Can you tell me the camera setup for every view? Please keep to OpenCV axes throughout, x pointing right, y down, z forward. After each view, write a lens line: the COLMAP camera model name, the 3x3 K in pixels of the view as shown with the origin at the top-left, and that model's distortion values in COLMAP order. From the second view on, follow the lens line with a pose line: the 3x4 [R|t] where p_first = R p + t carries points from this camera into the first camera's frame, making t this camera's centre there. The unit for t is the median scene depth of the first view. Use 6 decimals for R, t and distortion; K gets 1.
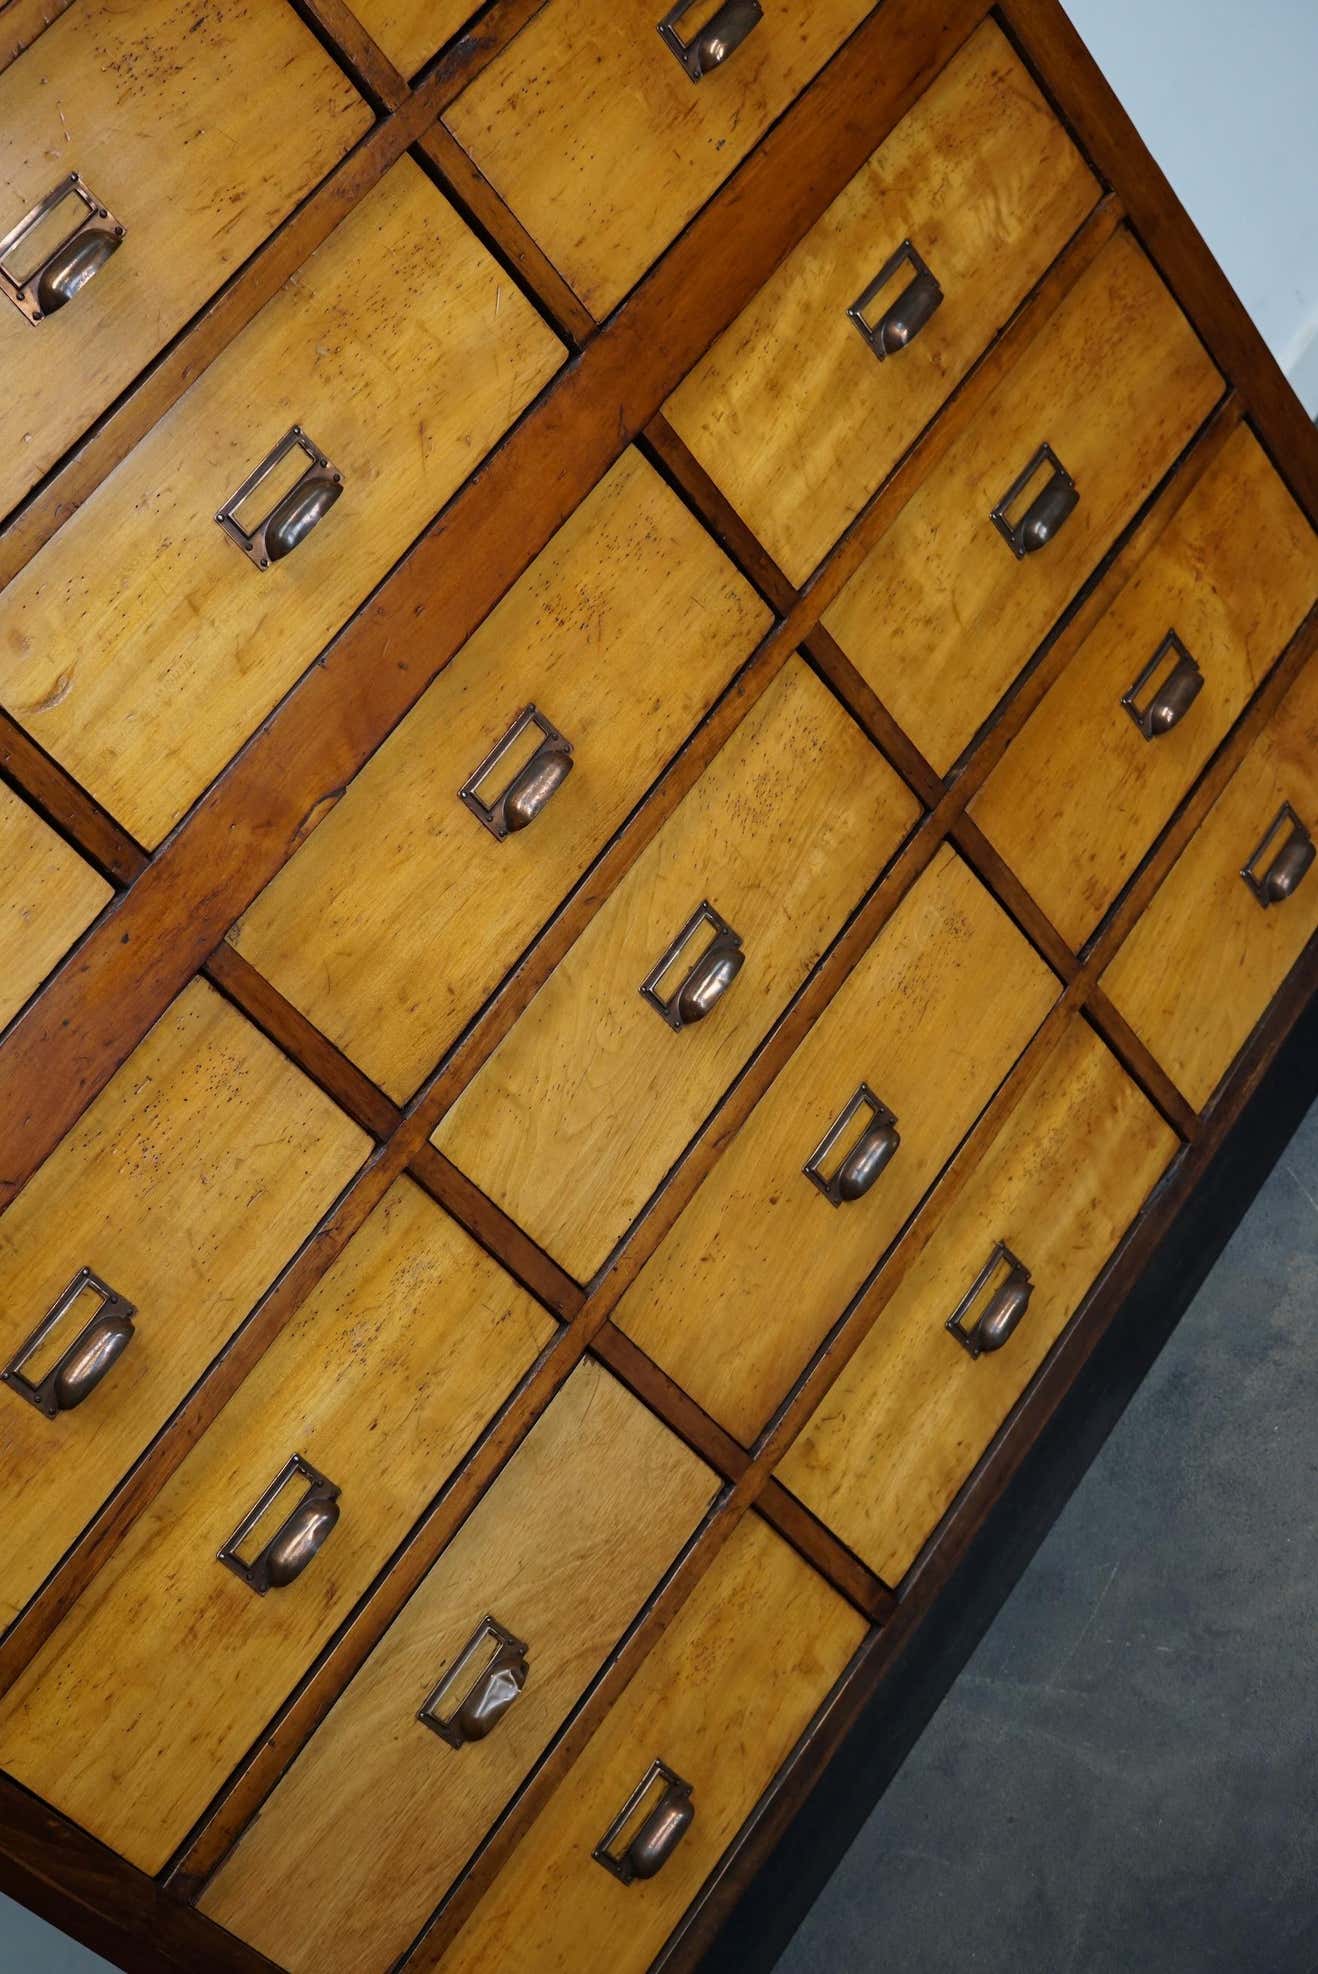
lens RADIAL K [[2547.2, 0, 691.9], [0, 2547.2, 982.0], [0, 0, 1]] dist [-0.149515, 0.327639]
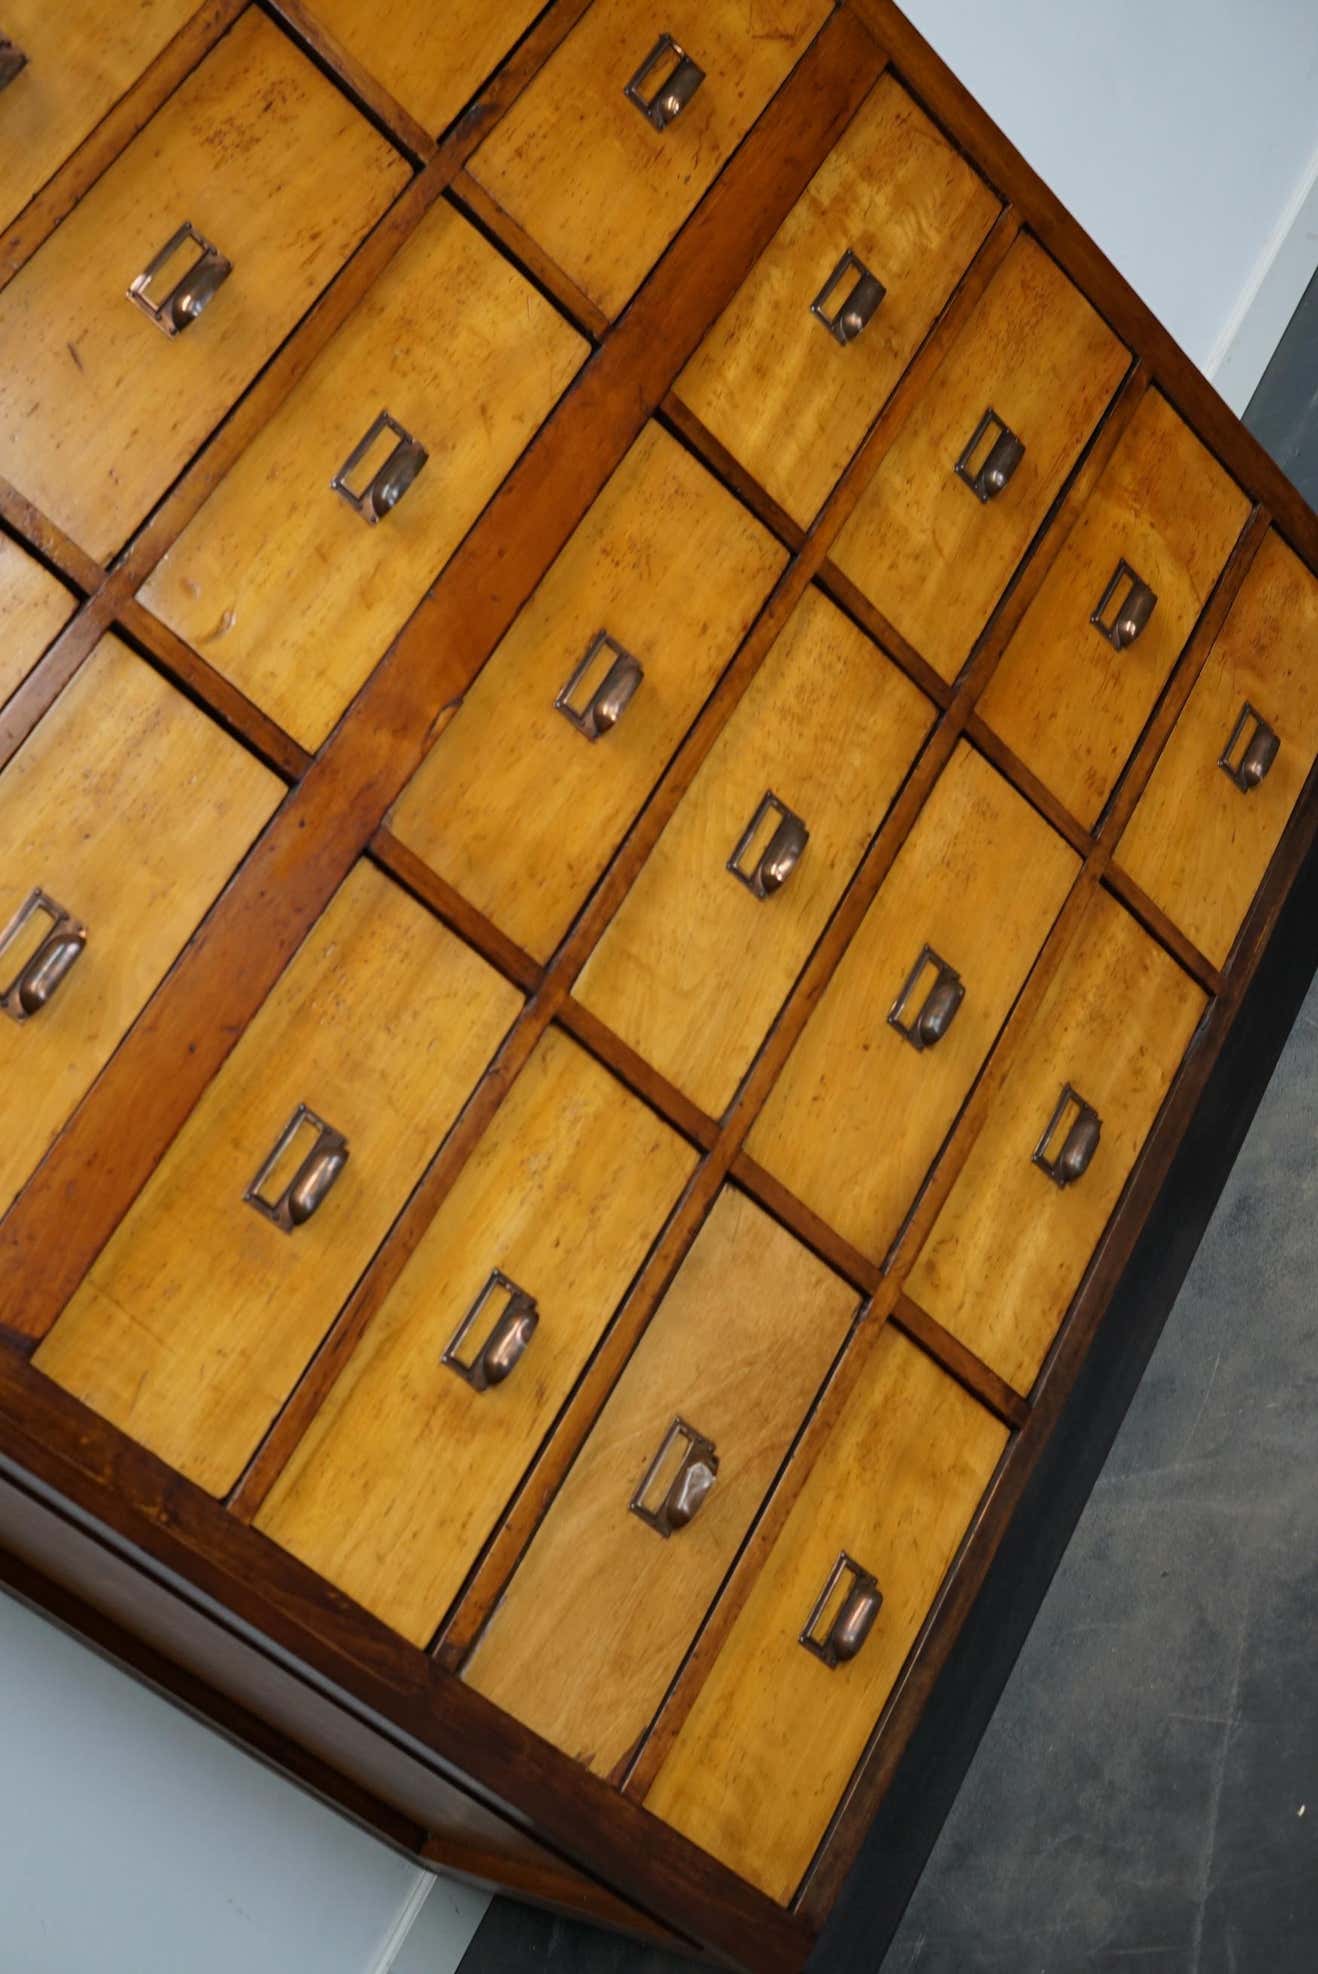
lens RADIAL K [[2547.2, 0, 691.9], [0, 2547.2, 982.0], [0, 0, 1]] dist [-0.149515, 0.327639]
pose [[0.988907, -0.148106, 0.011296, -0.057973], [0.148191, 0.978573, -0.142949, 0.223676], [0.010117, 0.143038, 0.989666, -0.154166]]
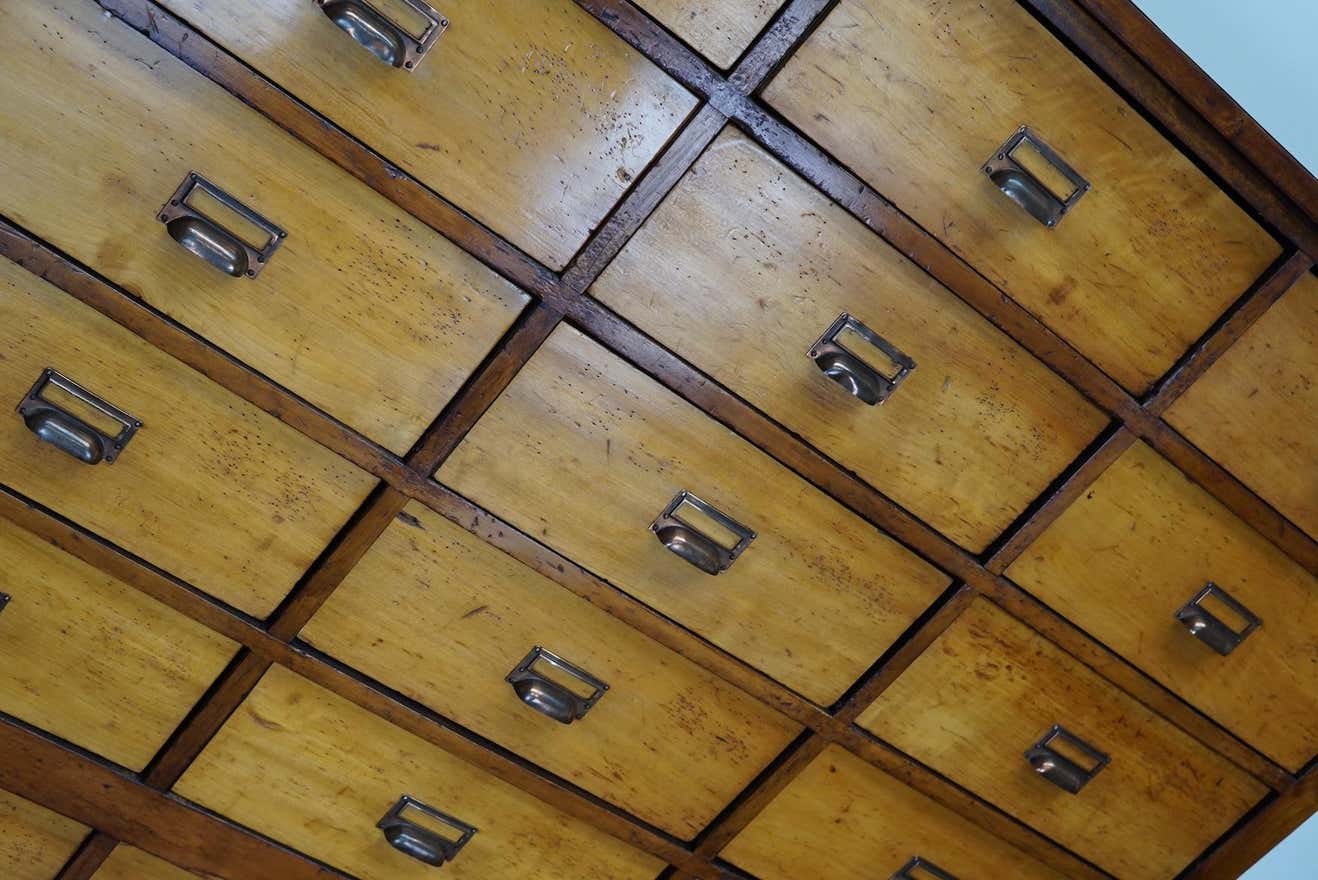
lens RADIAL K [[1706.1, 0, 659.0], [0, 1706.1, 440.0], [0, 0, 1]] dist [-0.154810, 0.348795]
pose [[0.147435, 0.984084, -0.099207, -0.243293], [-0.972348, 0.125844, -0.196731, -0.141832], [-0.181115, 0.125469, 0.975425, -0.026634]]
